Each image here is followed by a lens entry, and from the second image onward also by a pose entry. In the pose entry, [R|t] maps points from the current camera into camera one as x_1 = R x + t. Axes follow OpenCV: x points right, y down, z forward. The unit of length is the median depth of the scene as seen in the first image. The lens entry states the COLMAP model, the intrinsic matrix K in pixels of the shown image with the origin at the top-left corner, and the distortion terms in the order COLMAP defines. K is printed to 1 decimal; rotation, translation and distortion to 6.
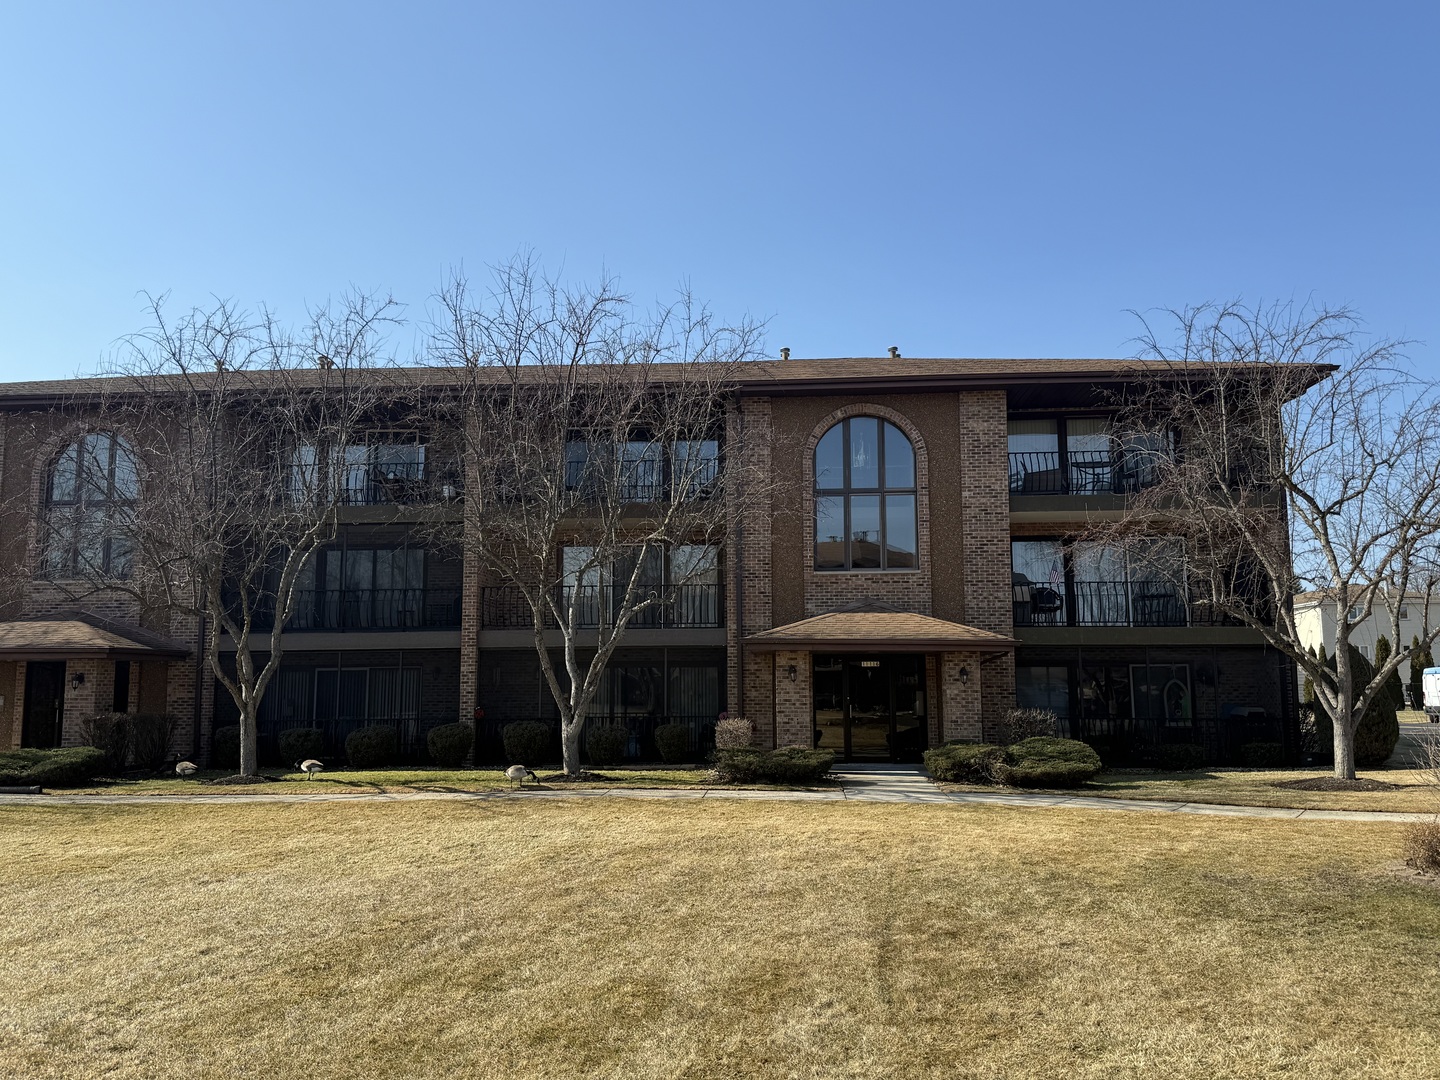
lens RADIAL K [[1144.6, 0, 717.9], [0, 1144.6, 543.2], [0, 0, 1]] dist [0.091362, -0.001927]
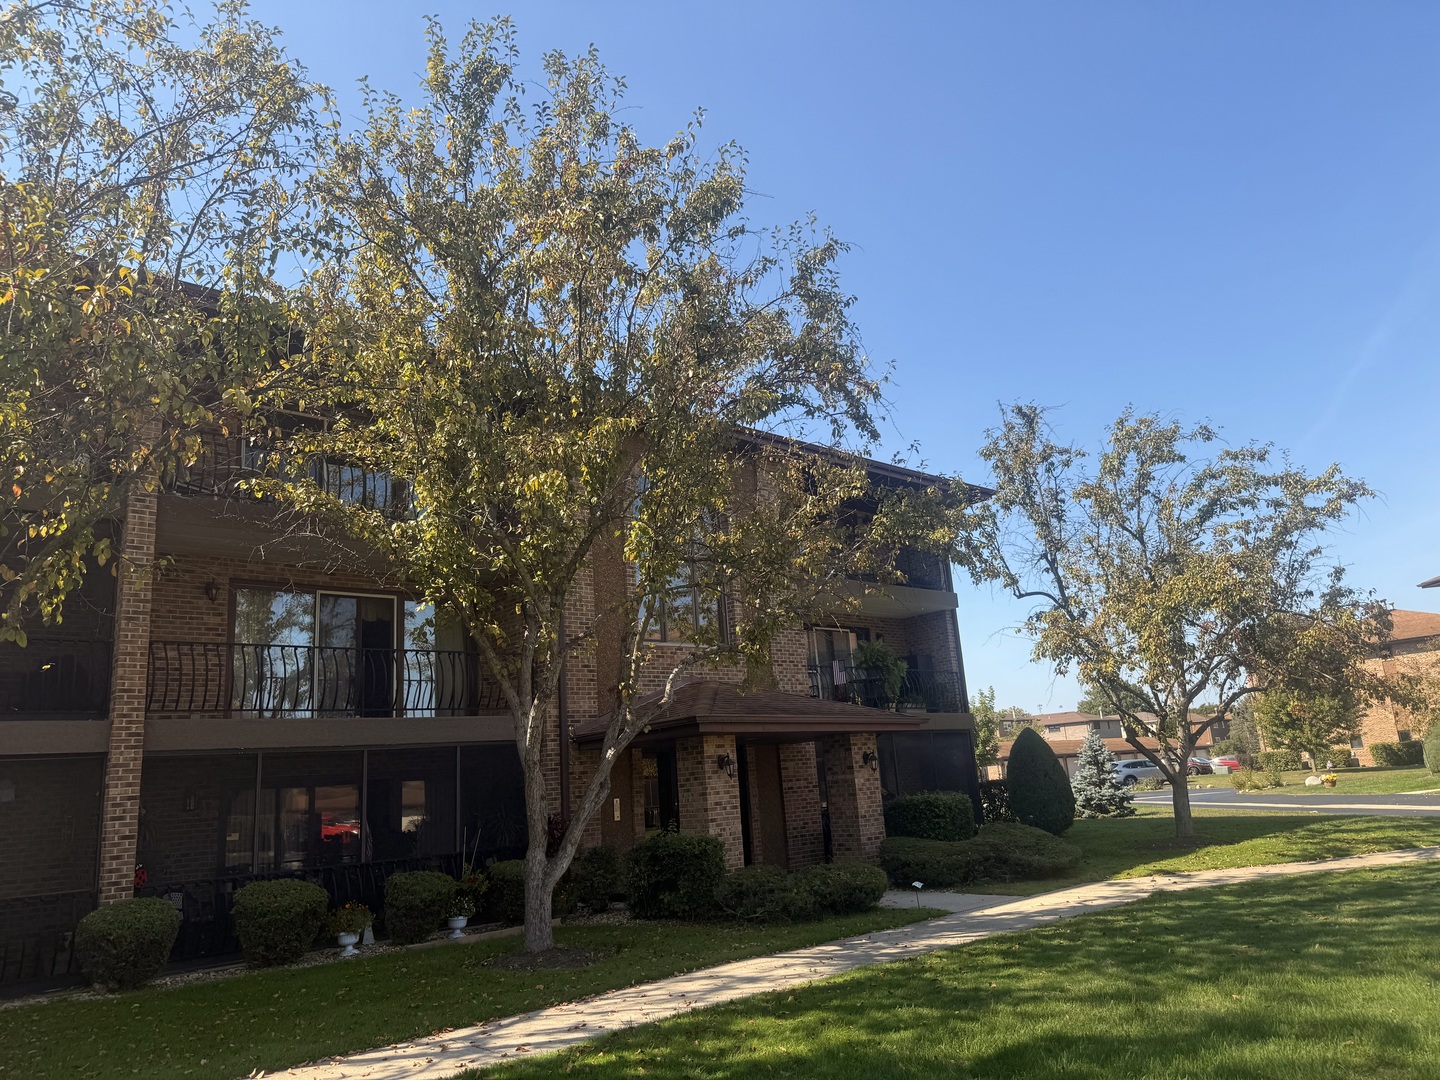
lens RADIAL K [[1012.5, 0, 716.9], [0, 1012.5, 540.6], [0, 0, 1]] dist [0.023642, -0.001331]
pose [[0.702365, 0.124988, 0.700757, -0.390065], [-0.016149, 0.987008, -0.159858, 0.069868], [-0.711633, 0.100962, 0.695259, 0.496335]]
